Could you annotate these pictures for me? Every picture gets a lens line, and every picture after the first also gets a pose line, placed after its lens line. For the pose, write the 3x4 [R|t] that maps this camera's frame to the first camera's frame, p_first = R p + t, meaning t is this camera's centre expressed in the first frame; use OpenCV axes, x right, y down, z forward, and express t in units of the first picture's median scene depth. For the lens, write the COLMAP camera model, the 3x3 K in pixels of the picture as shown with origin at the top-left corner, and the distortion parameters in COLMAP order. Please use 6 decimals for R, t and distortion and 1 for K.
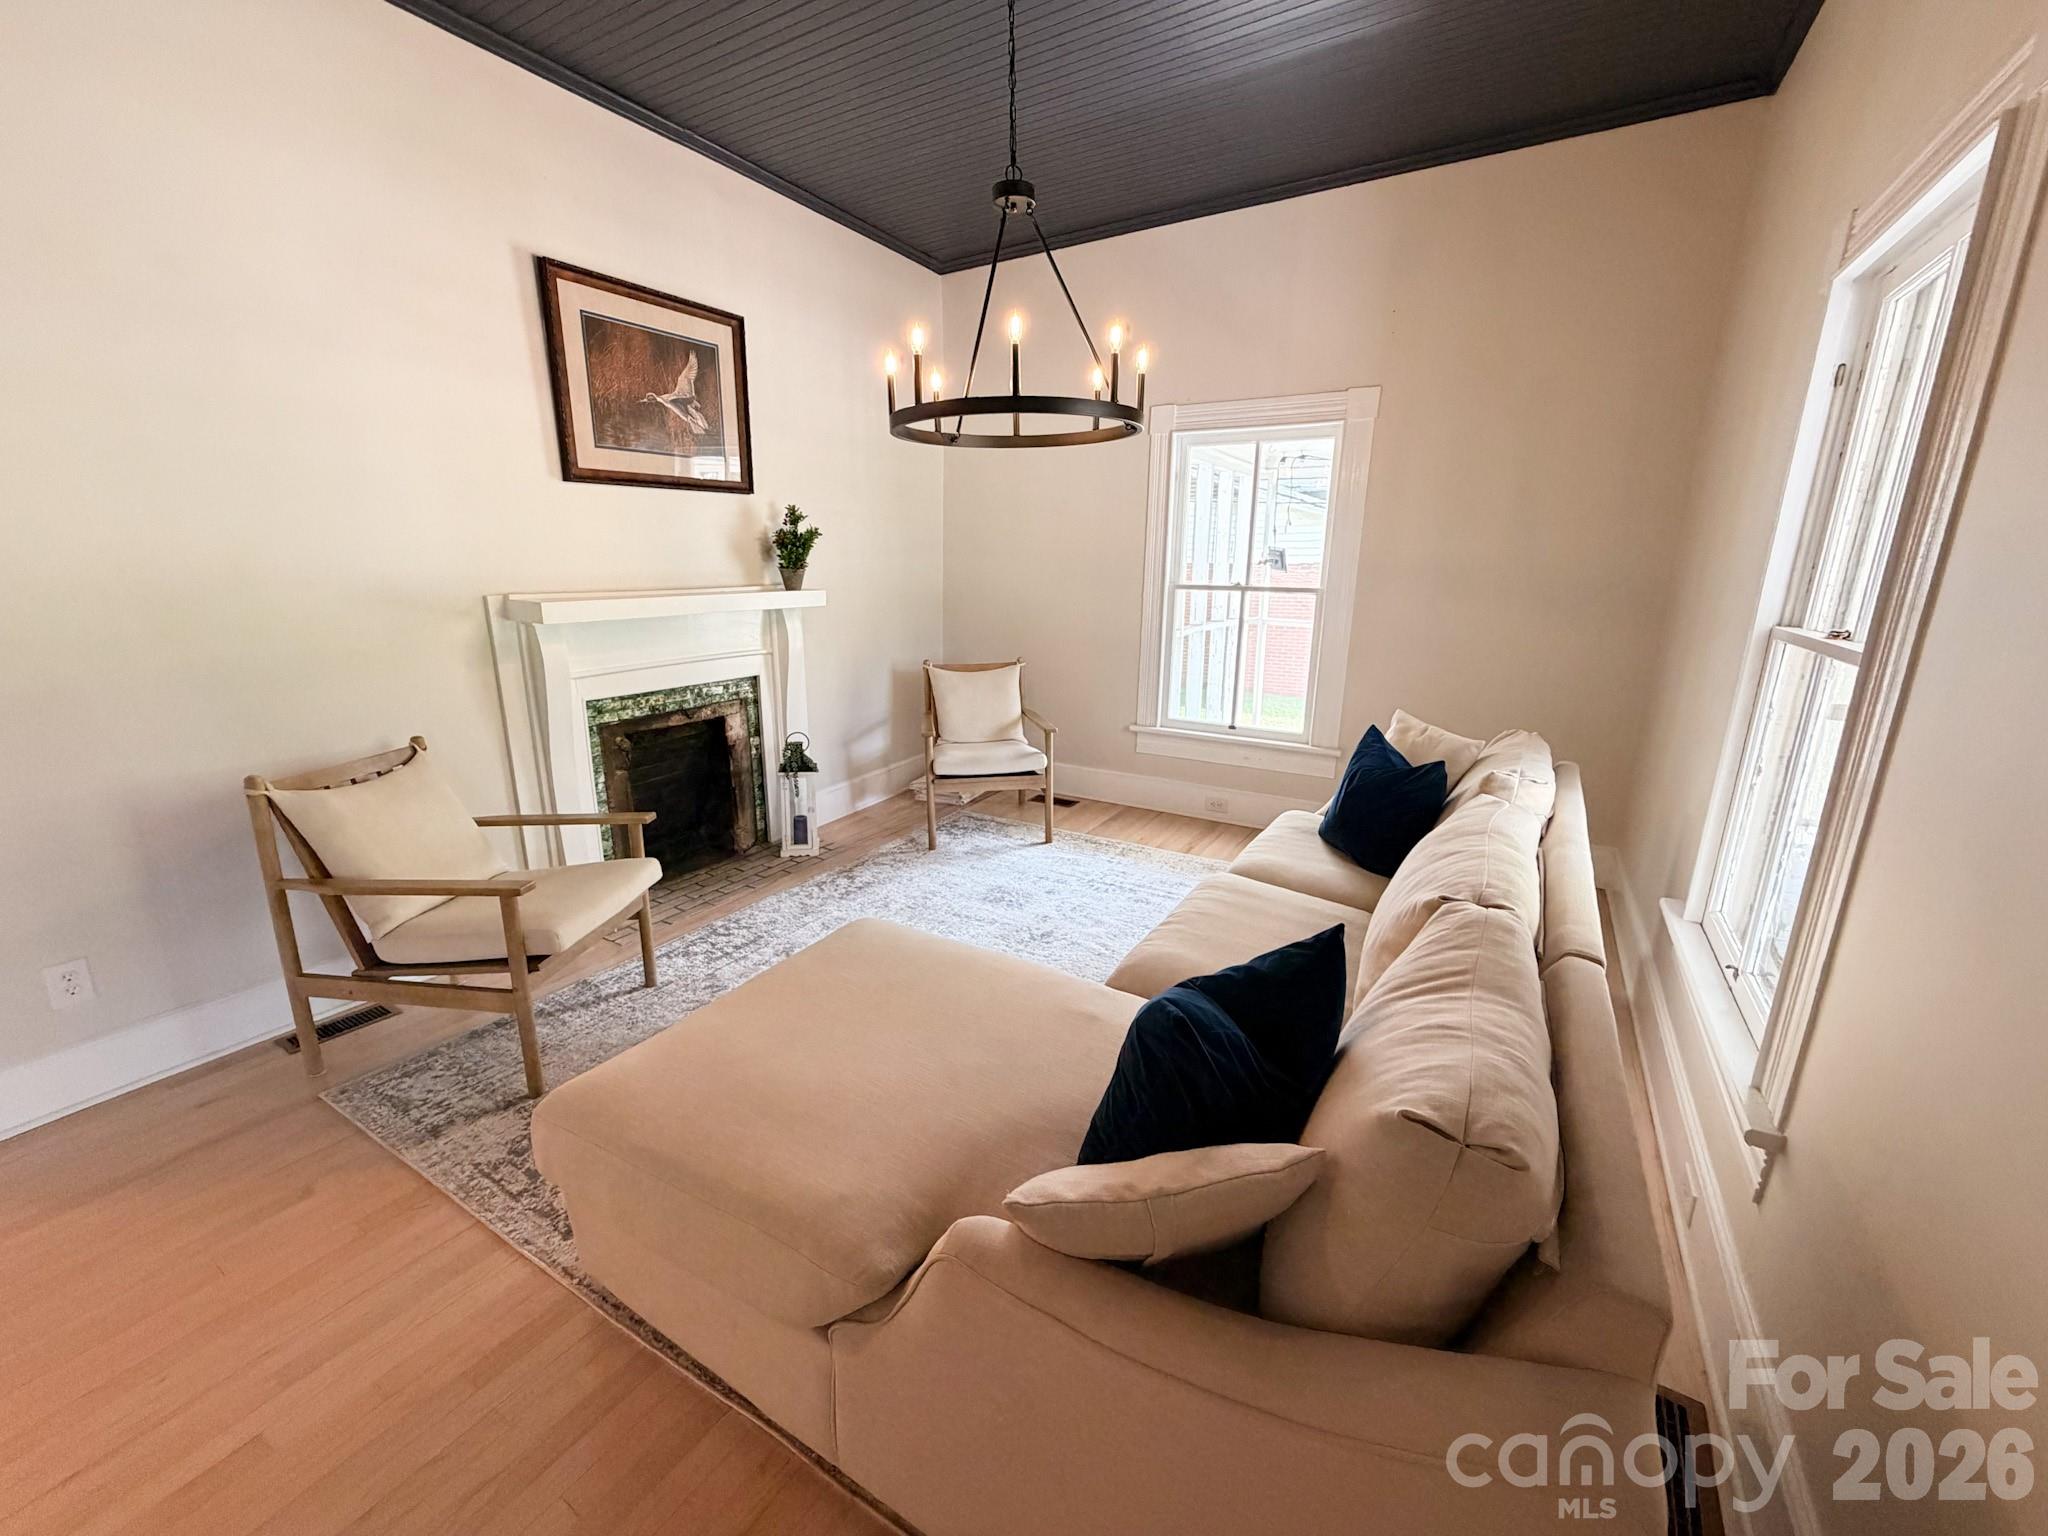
lens RADIAL K [[820.1, 0, 1015.9], [0, 820.1, 765.6], [0, 0, 1]] dist [0.000334, 0.000036]
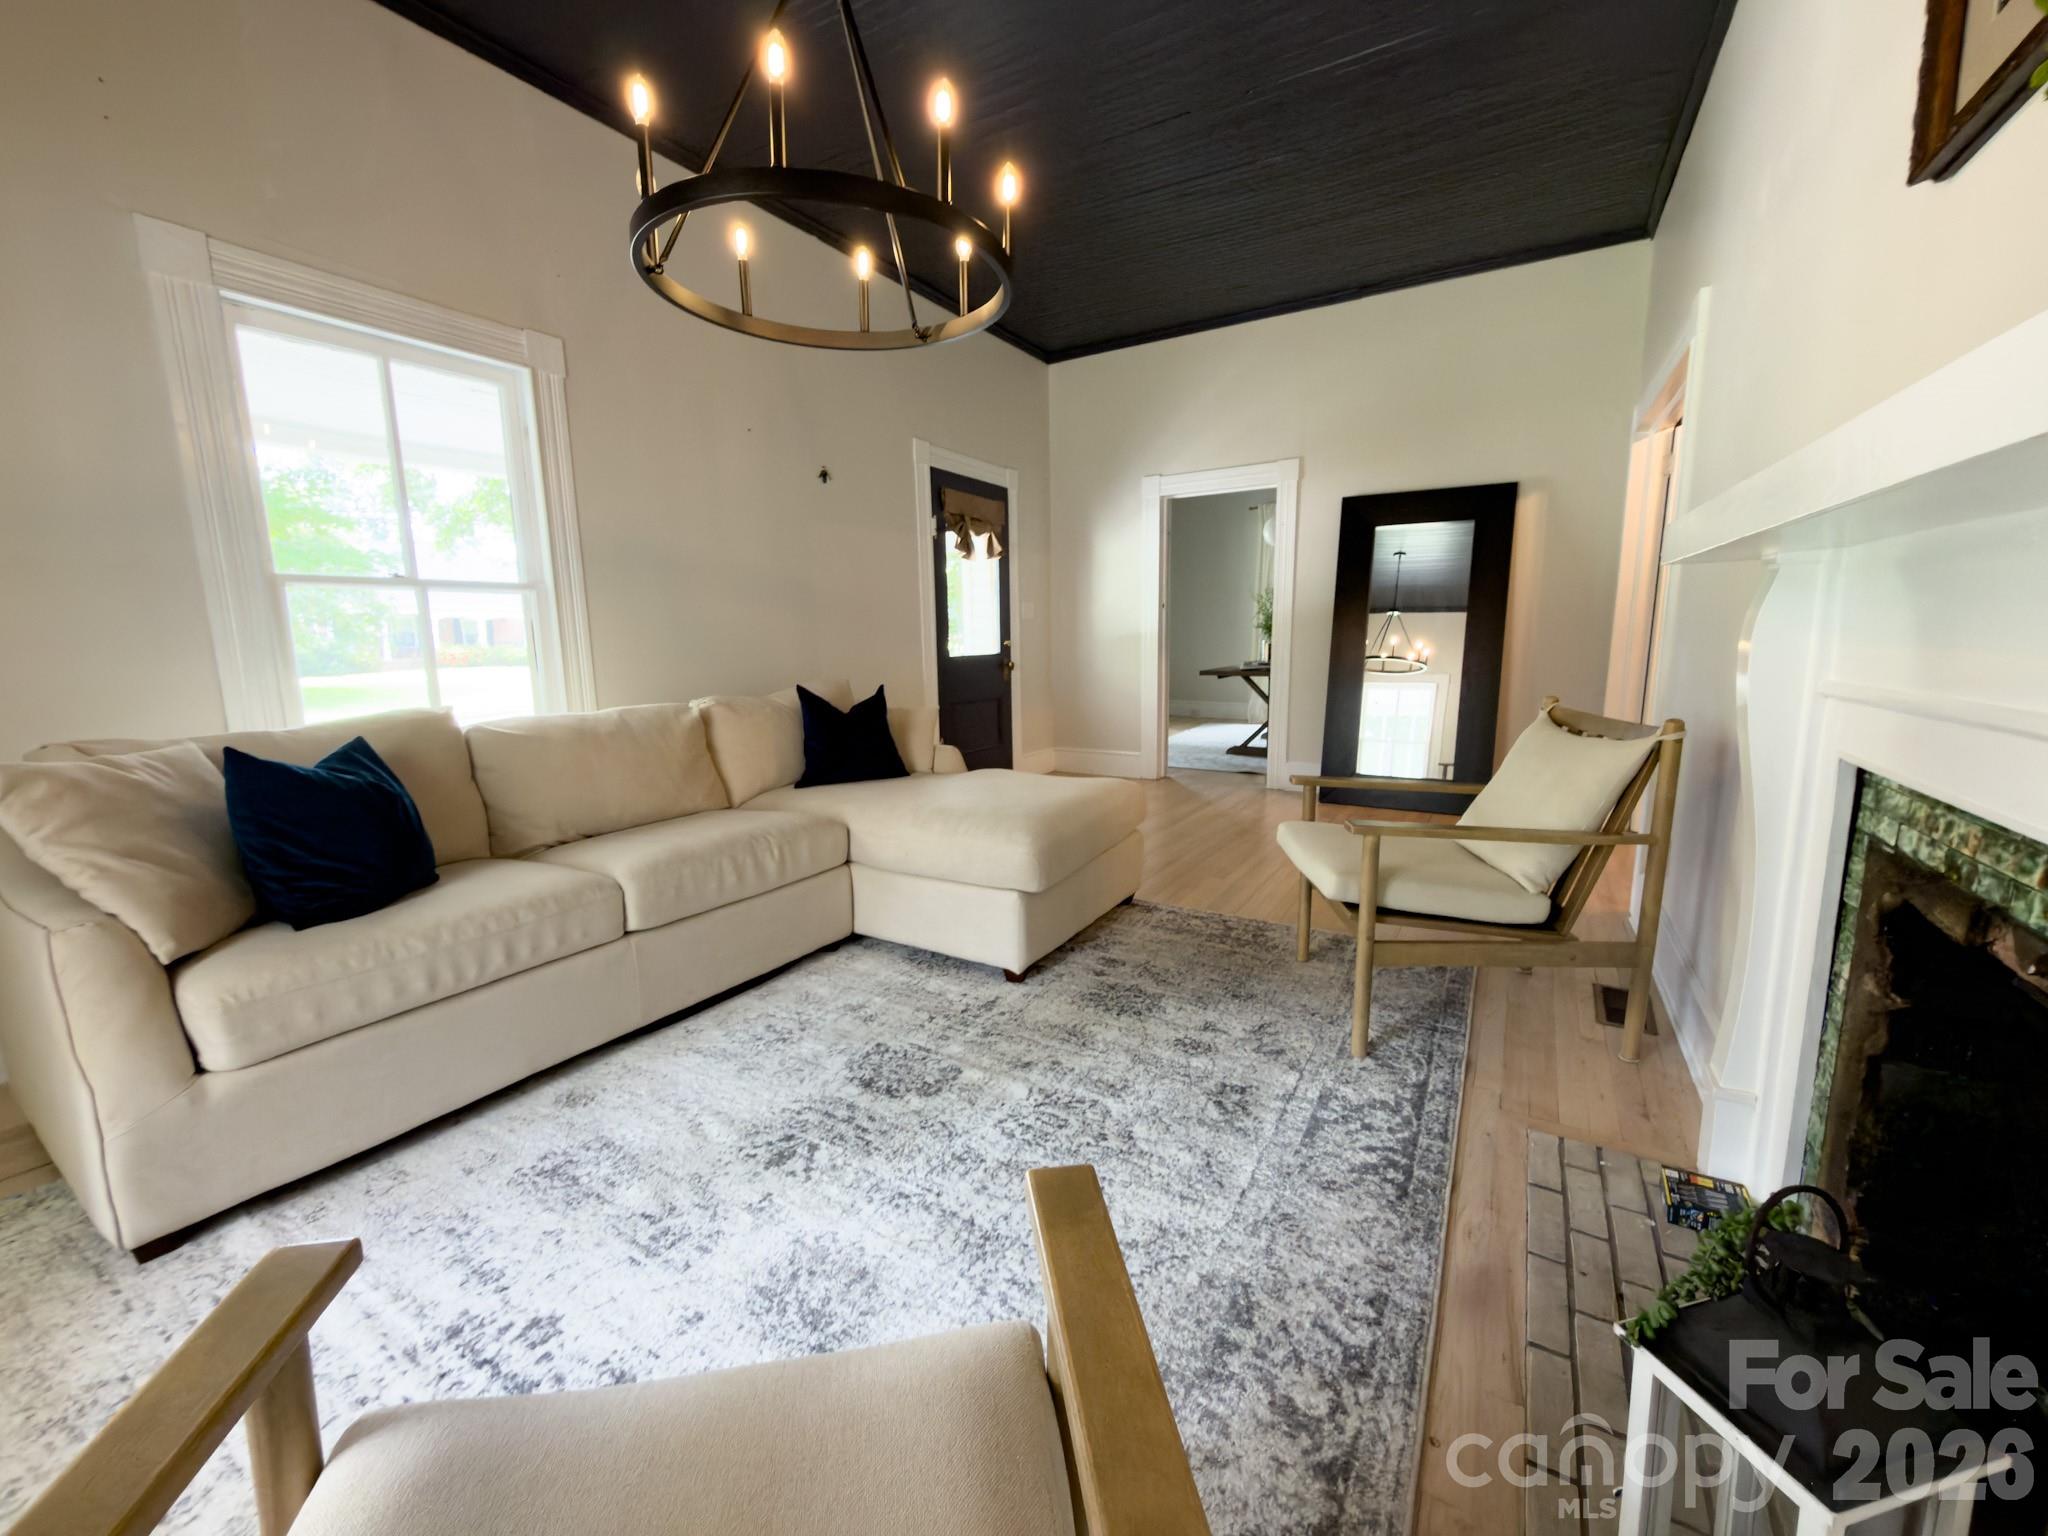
lens RADIAL K [[820.1, 0, 1017.9], [0, 820.1, 761.3], [0, 0, 1]] dist [0.000334, 0.000036]
pose [[-0.999952, 0.009794, -0.000804, -0.109489], [0.008659, 0.916844, 0.399152, -0.225875], [0.004646, 0.399126, -0.916884, 1.274625]]
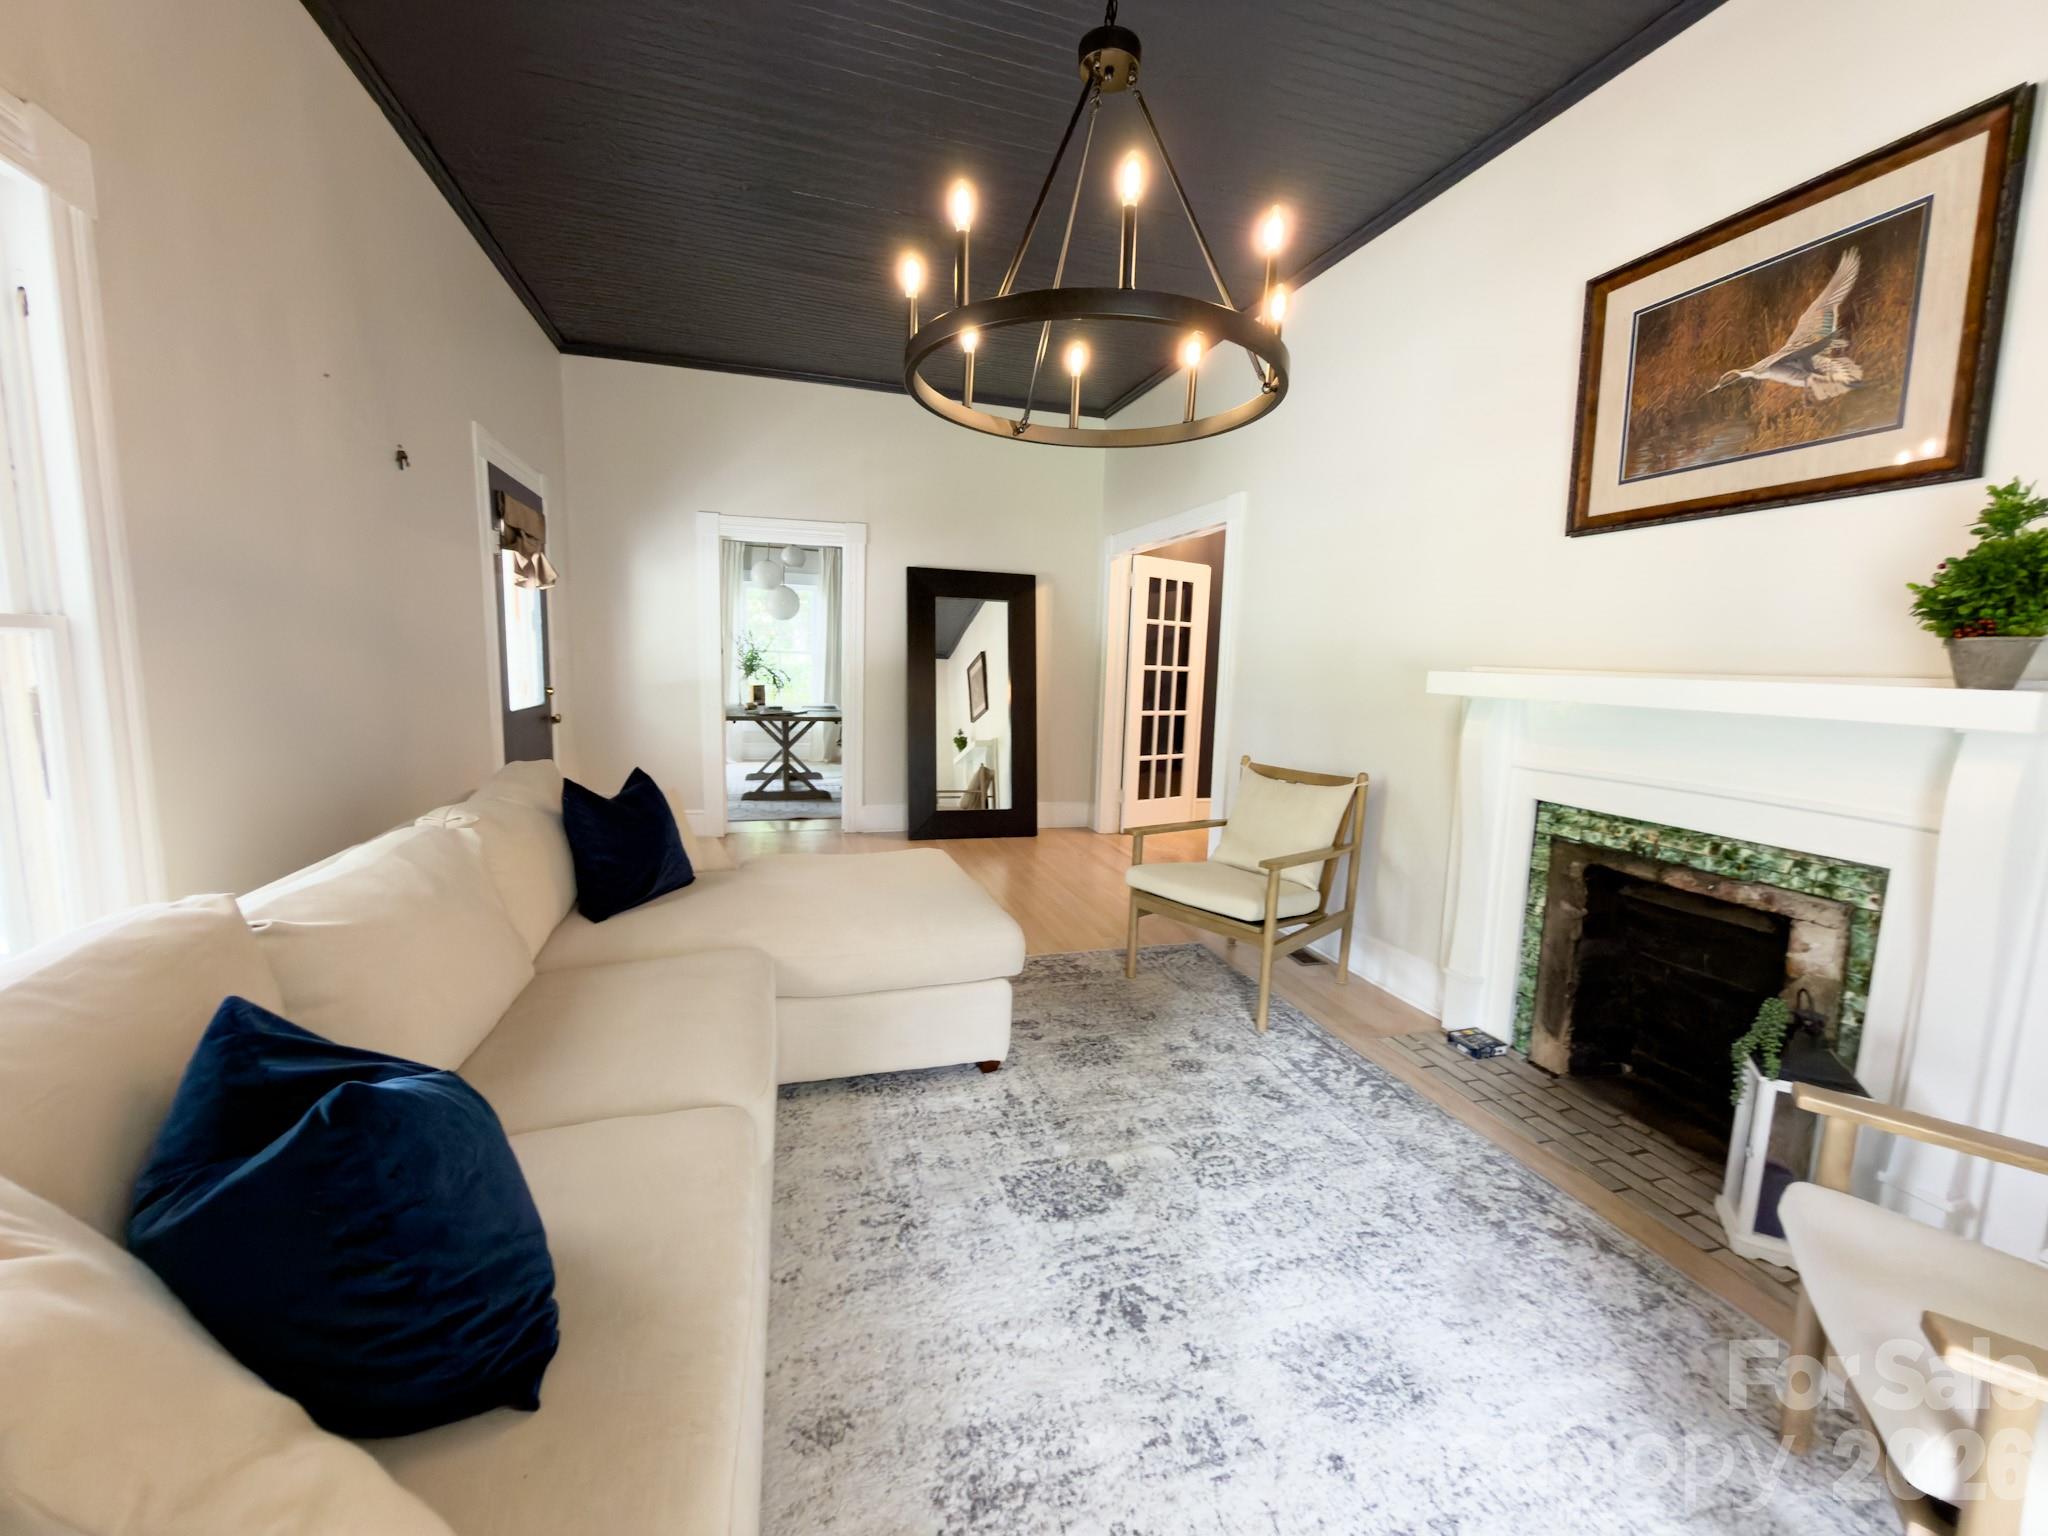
lens RADIAL K [[820.1, 0, 1025.7], [0, 820.1, 763.3], [0, 0, 1]] dist [0.000334, 0.000036]
pose [[-0.664140, 0.069235, -0.744395, 0.395475], [-0.219928, 0.933551, 0.283045, -0.216556], [0.714528, 0.351695, -0.604782, 1.043037]]
